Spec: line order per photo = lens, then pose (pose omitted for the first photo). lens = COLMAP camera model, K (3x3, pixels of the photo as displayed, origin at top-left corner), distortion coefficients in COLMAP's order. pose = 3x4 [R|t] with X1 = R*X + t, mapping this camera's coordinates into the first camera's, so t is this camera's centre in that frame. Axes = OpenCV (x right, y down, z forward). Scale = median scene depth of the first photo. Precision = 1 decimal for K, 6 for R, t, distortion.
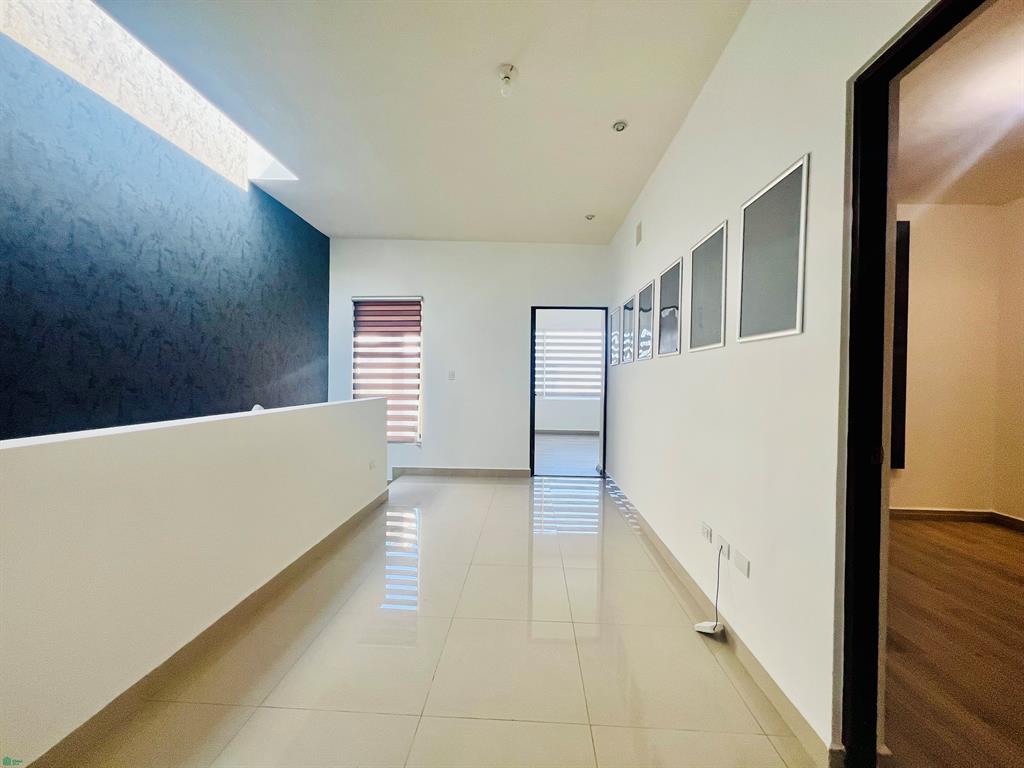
lens RADIAL K [[405.3, 0, 511.5], [0, 405.3, 385.5], [0, 0, 1]] dist [-0.004129, 0.001265]
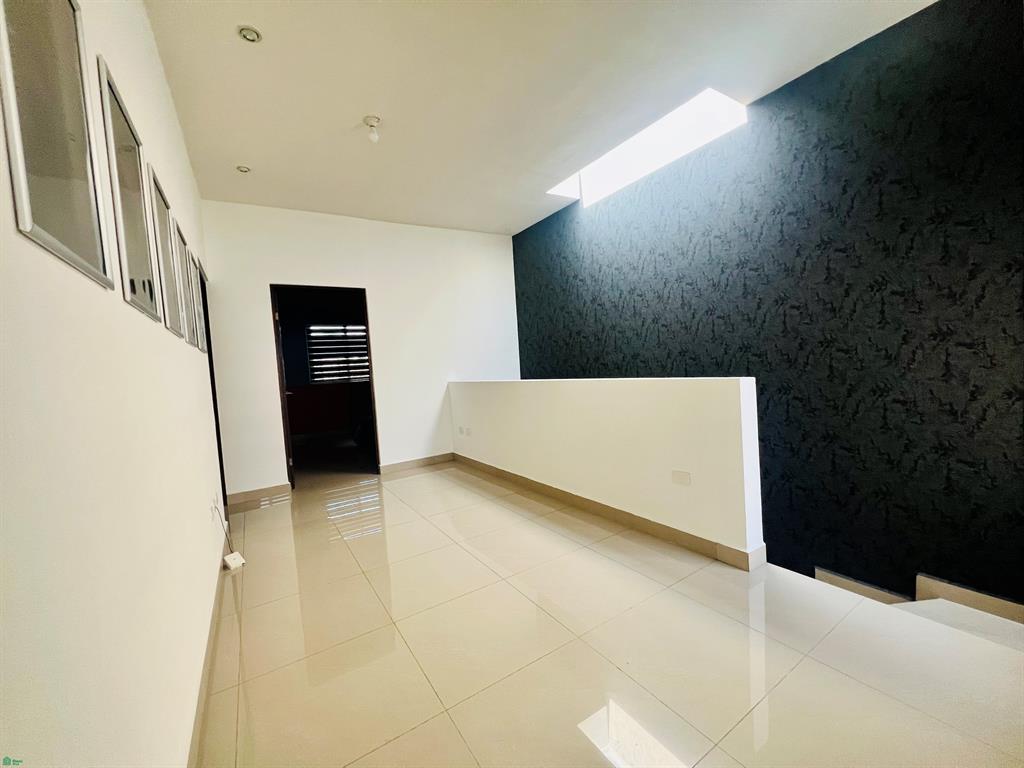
lens RADIAL K [[407.5, 0, 512.3], [0, 407.5, 387.7], [0, 0, 1]] dist [-0.002596, 0.000866]
pose [[-0.803398, 0.076867, -0.590461, 0.350615], [0.050619, 0.996860, 0.060899, -0.009528], [0.593287, 0.019037, -0.804766, 1.791294]]
